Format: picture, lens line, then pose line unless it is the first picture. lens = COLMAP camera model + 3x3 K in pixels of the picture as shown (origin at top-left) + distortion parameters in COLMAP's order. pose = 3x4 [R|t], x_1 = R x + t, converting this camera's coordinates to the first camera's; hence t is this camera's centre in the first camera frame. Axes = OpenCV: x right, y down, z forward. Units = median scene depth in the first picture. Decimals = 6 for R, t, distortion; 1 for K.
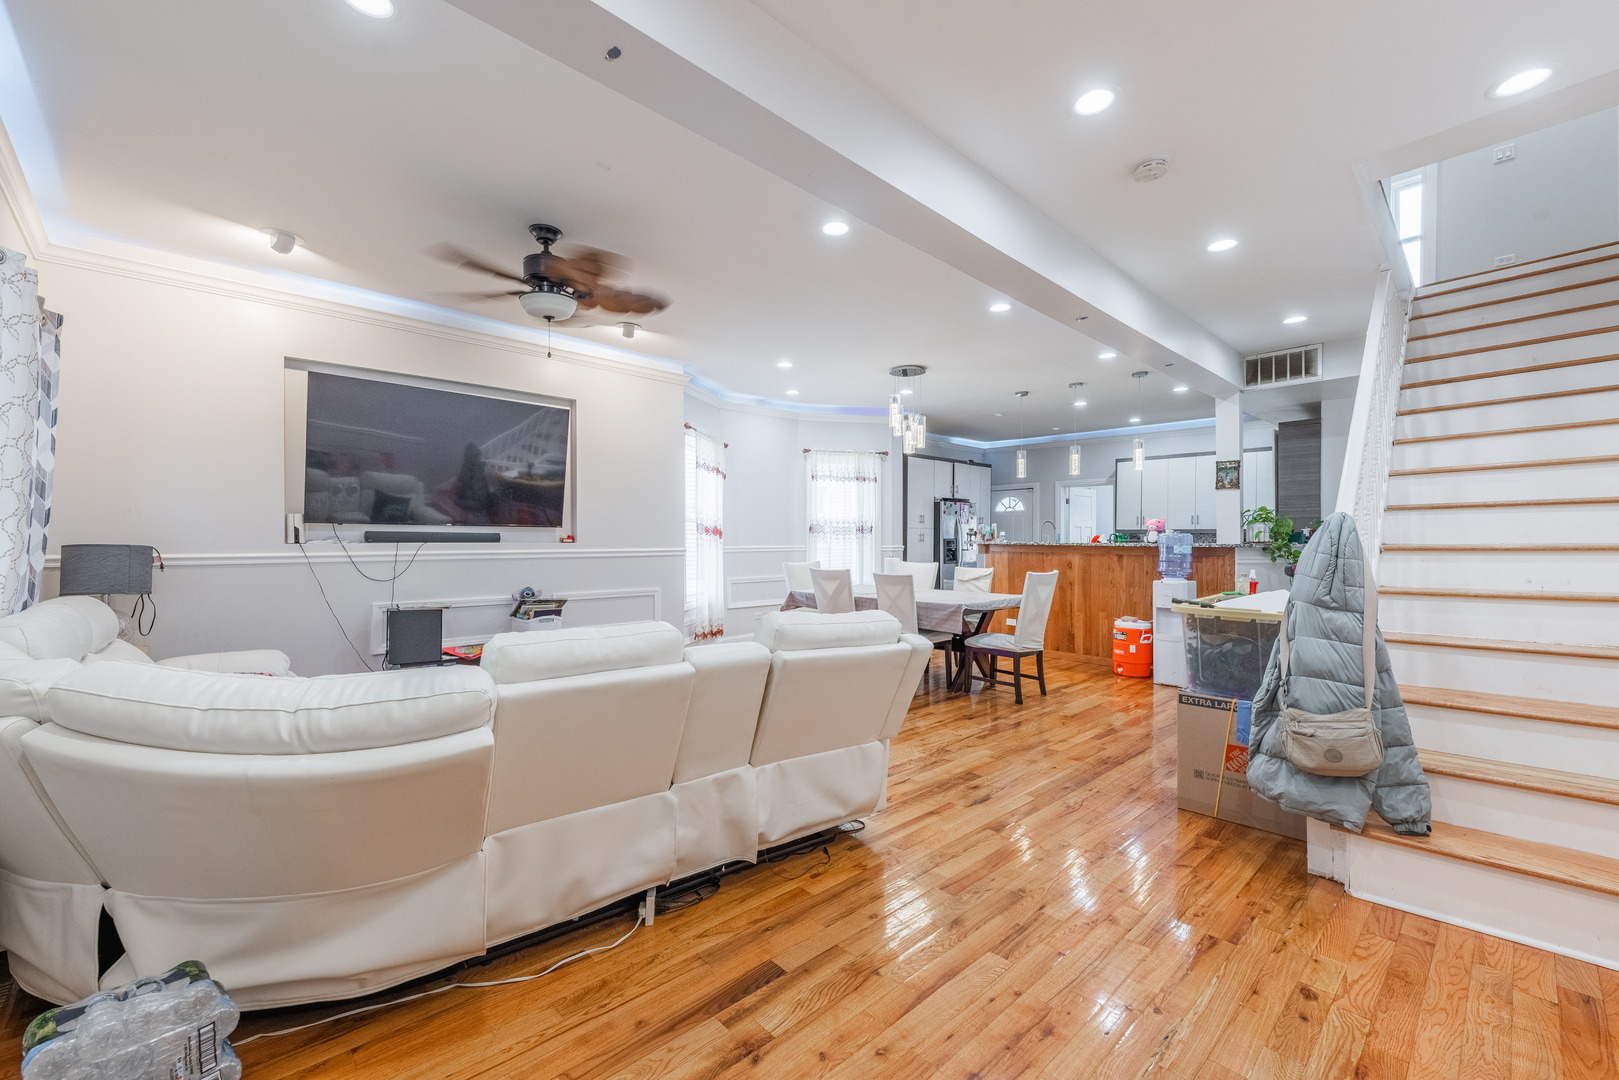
lens RADIAL K [[658.7, 0, 824.3], [0, 658.7, 544.3], [0, 0, 1]] dist [0.004206, -0.000790]
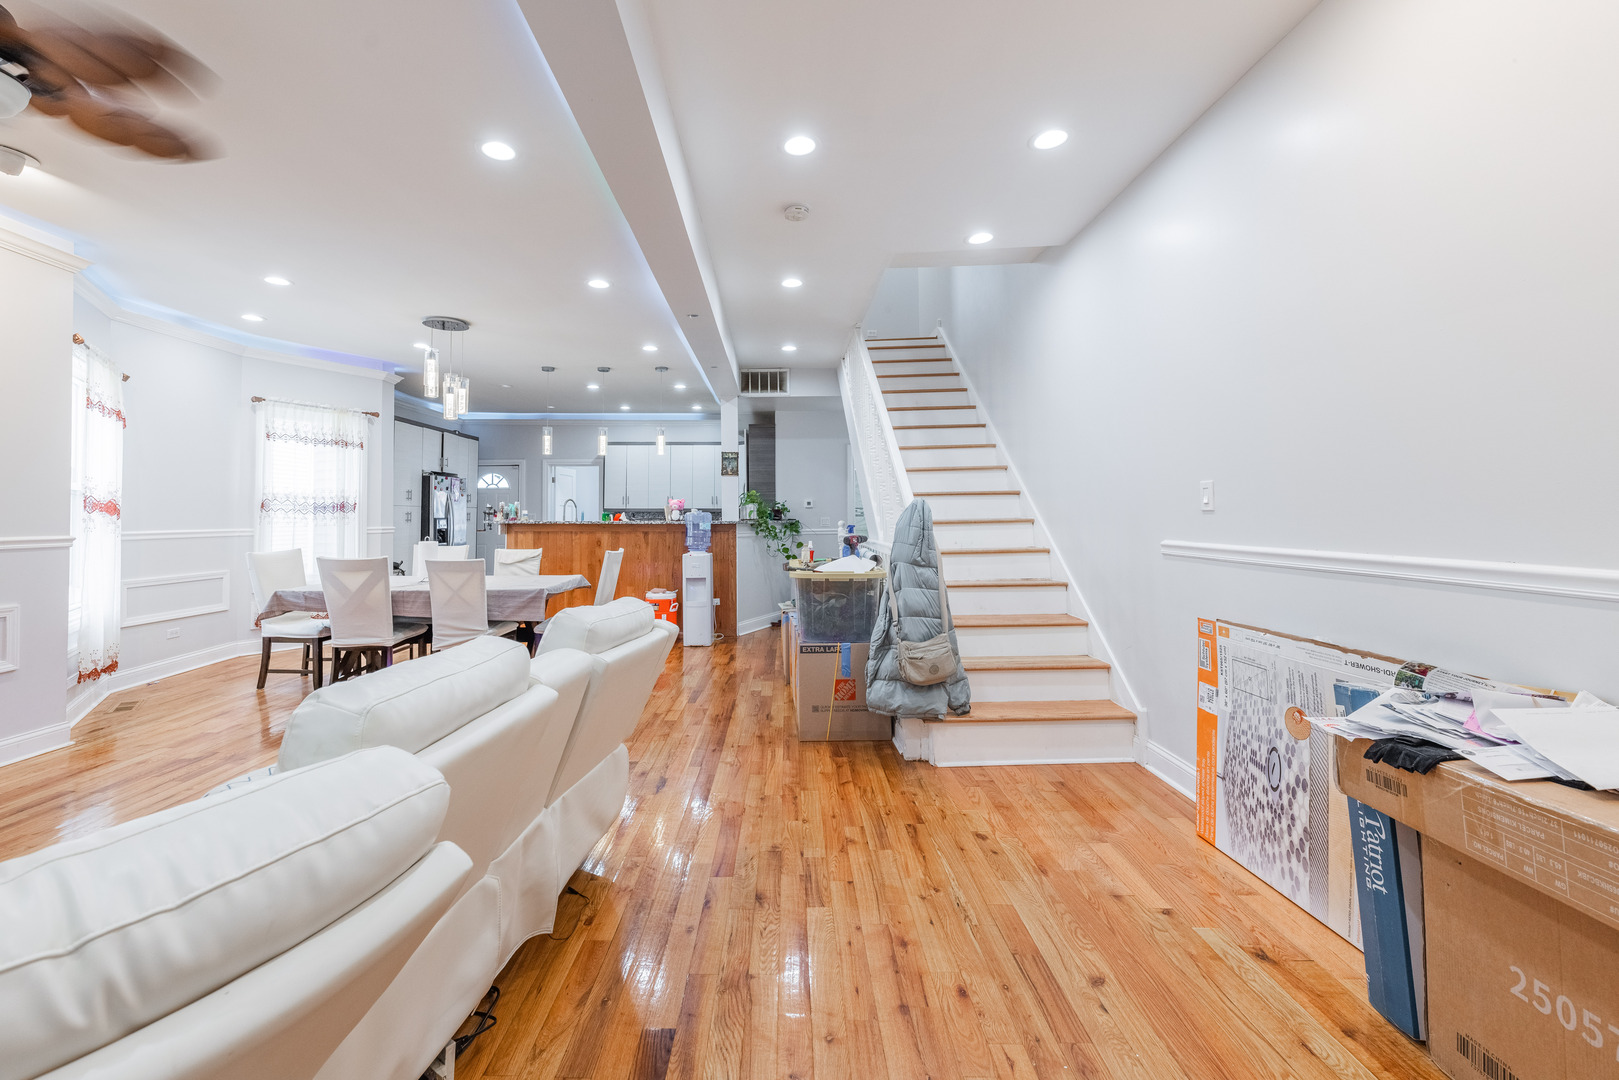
lens RADIAL K [[658.7, 0, 780.8], [0, 658.7, 500.4], [0, 0, 1]] dist [0.004206, -0.000790]
pose [[0.700135, 0.013699, 0.713879, -0.188045], [0.010429, 0.999513, -0.029408, -0.002003], [-0.713935, 0.028035, 0.699651, 0.093554]]
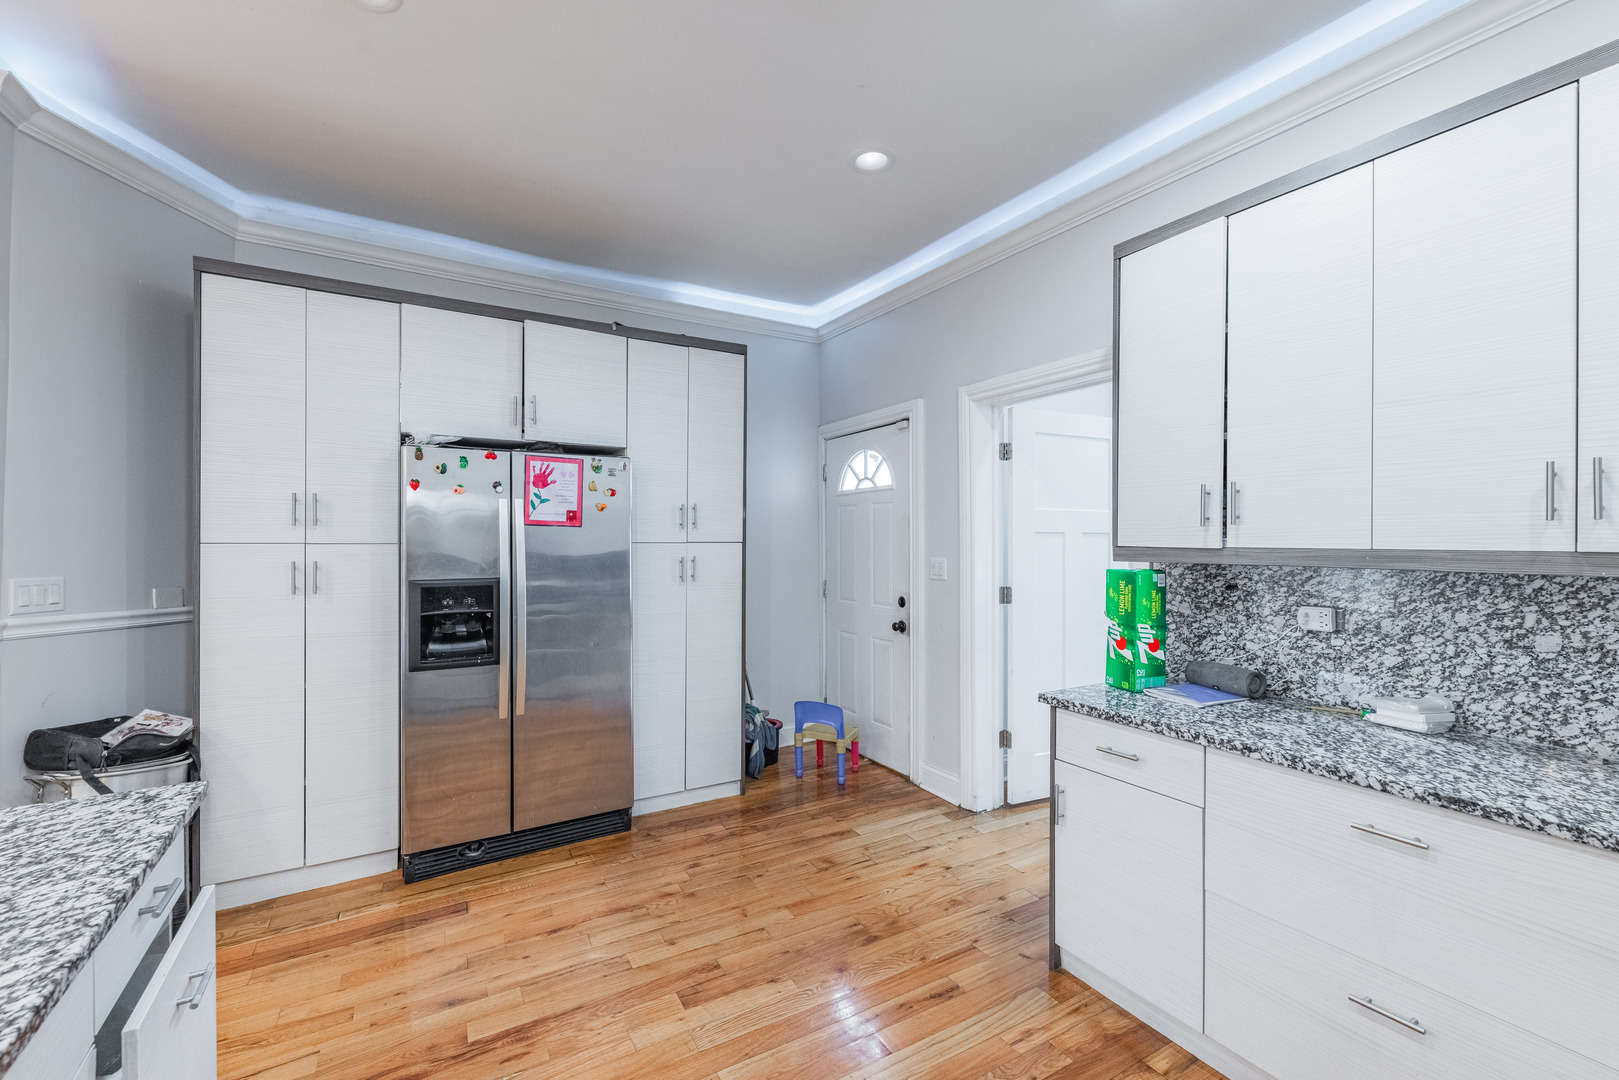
lens RADIAL K [[658.7, 0, 806.1], [0, 658.7, 546.0], [0, 0, 1]] dist [0.004206, -0.000790]
pose [[0.968458, -0.001878, -0.249169, 0.632929], [0.001970, 0.999998, 0.000118, -0.035970], [0.249168, -0.000605, 0.968460, 1.195452]]
